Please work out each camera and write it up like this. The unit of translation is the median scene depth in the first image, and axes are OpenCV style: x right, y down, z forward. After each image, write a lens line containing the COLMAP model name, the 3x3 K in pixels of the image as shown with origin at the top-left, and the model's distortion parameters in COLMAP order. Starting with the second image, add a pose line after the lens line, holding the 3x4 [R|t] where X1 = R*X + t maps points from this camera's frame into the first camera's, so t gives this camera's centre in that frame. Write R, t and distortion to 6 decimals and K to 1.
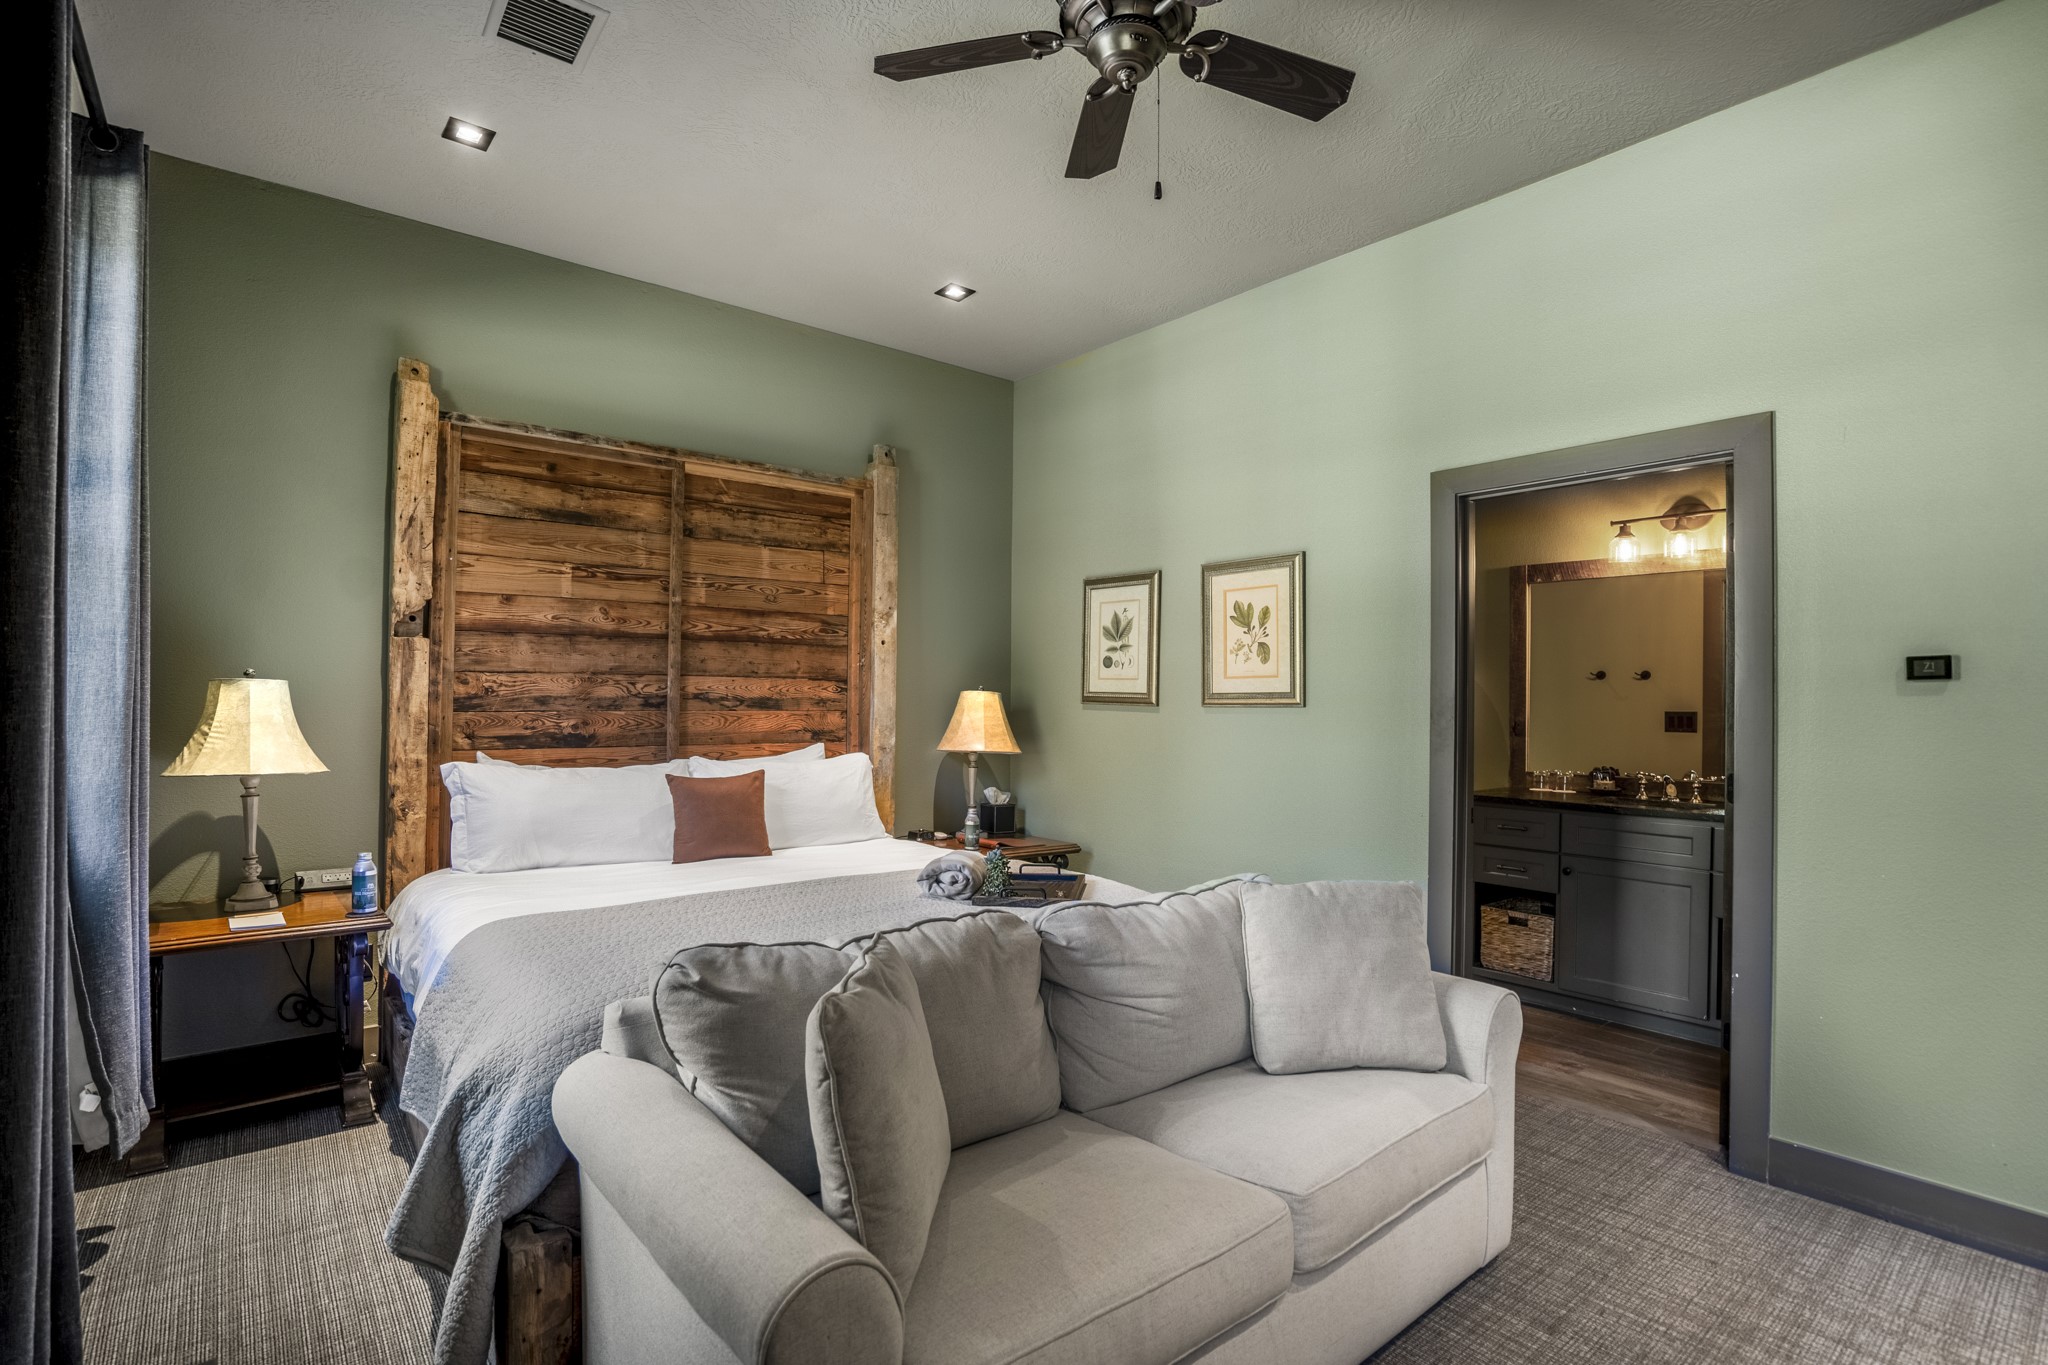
lens RADIAL K [[976.4, 0, 1024.0], [0, 976.4, 682.5], [0, 0, 1]] dist [-0.056538, 0.035265]
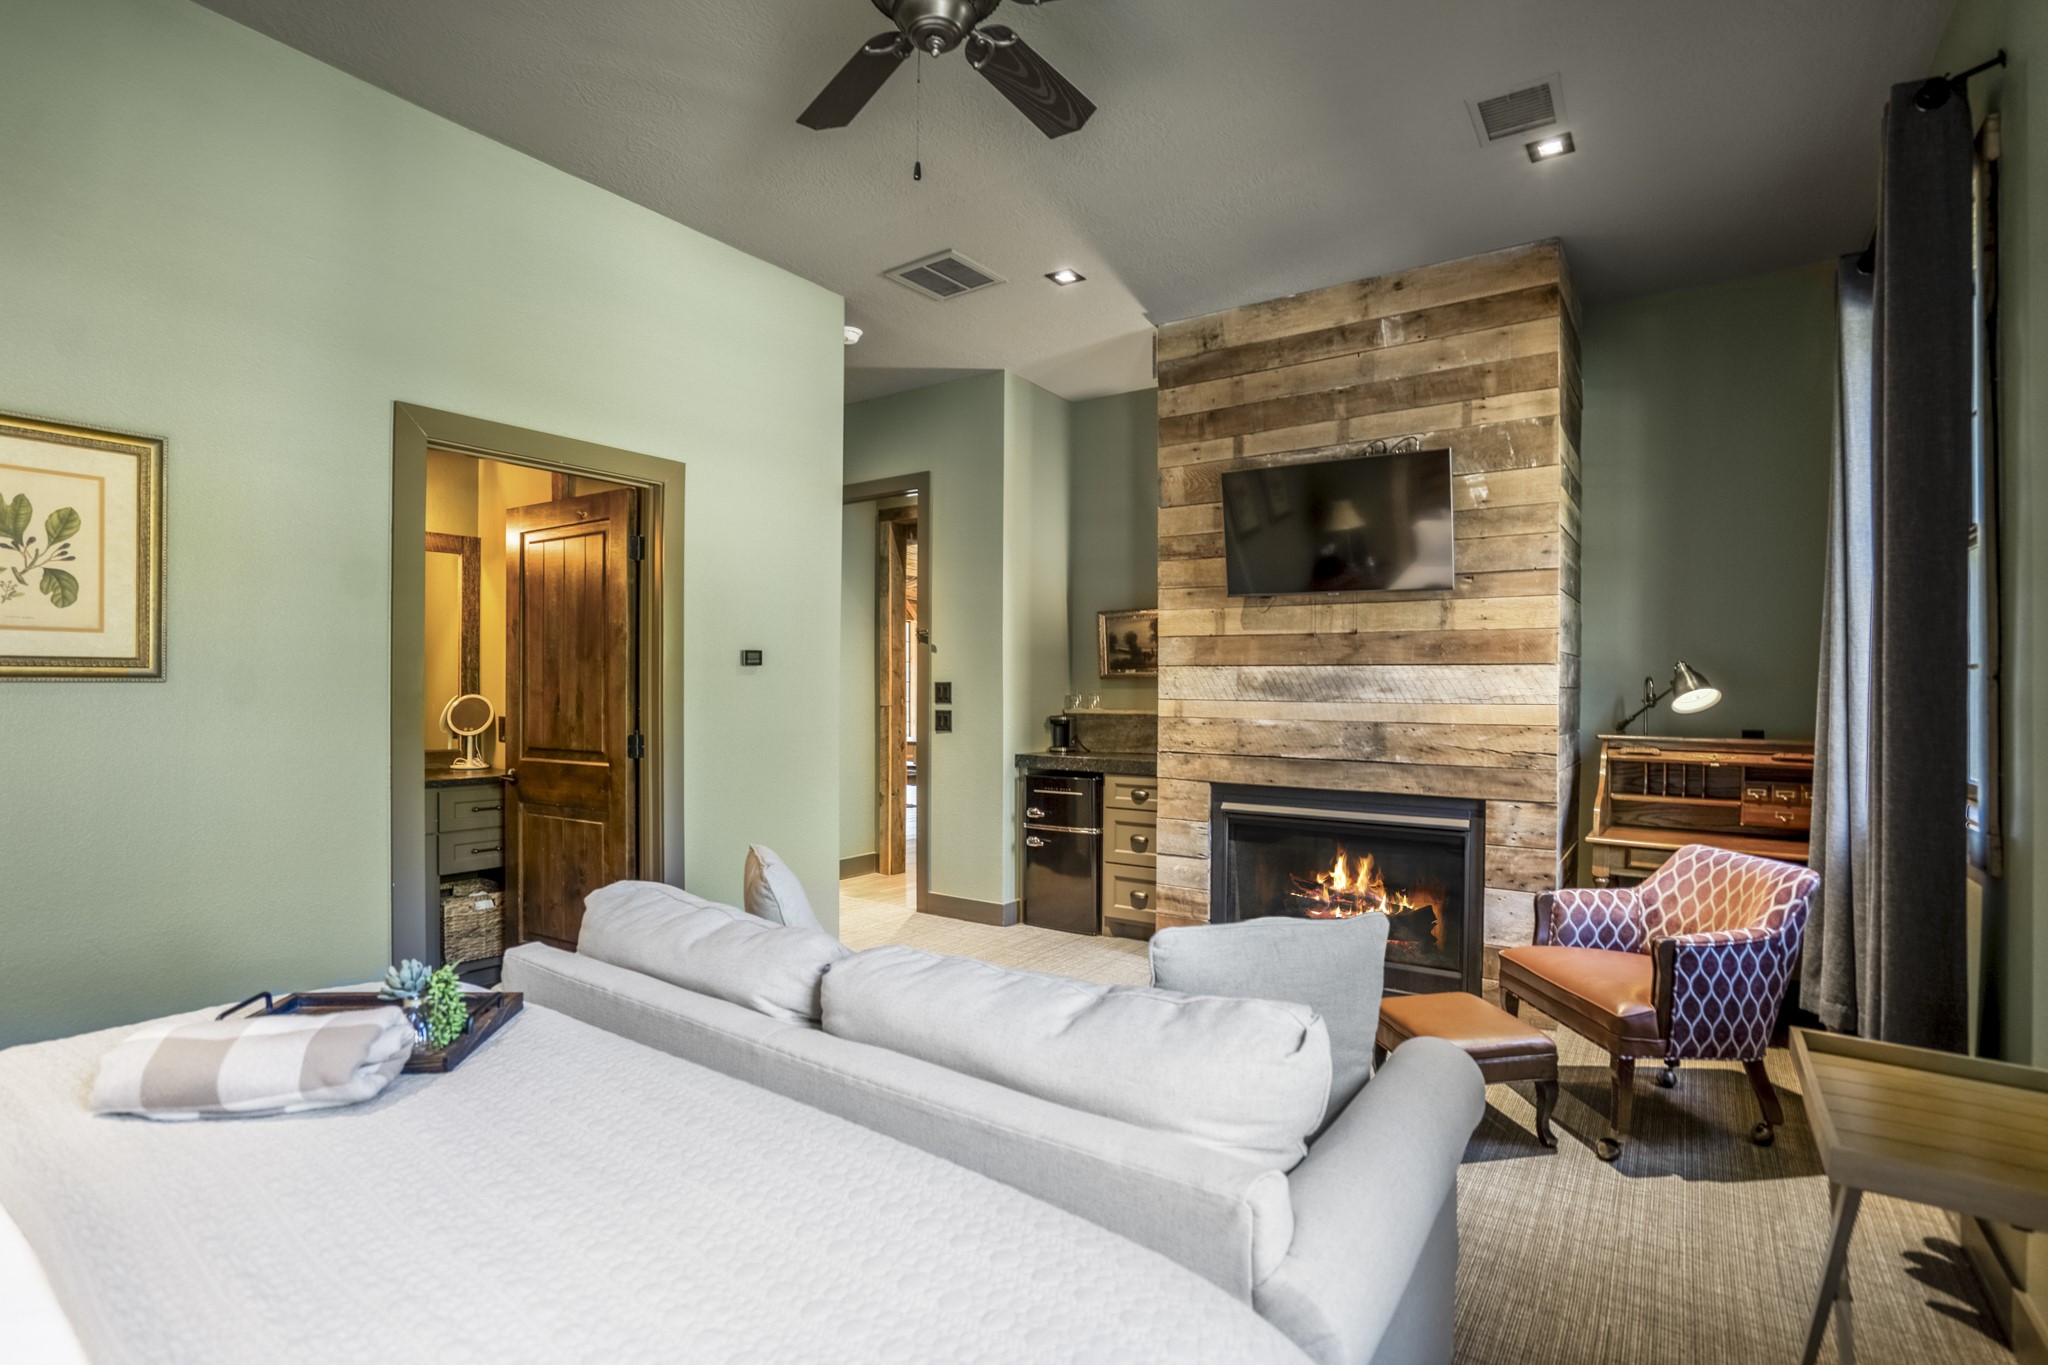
lens RADIAL K [[976.4, 0, 1024.0], [0, 976.4, 682.5], [0, 0, 1]] dist [-0.056538, 0.035265]
pose [[-0.266054, -0.007928, 0.963926, -0.474557], [-0.031858, 0.999492, -0.000573, 0.008436], [-0.963432, -0.030861, -0.266171, 0.614800]]
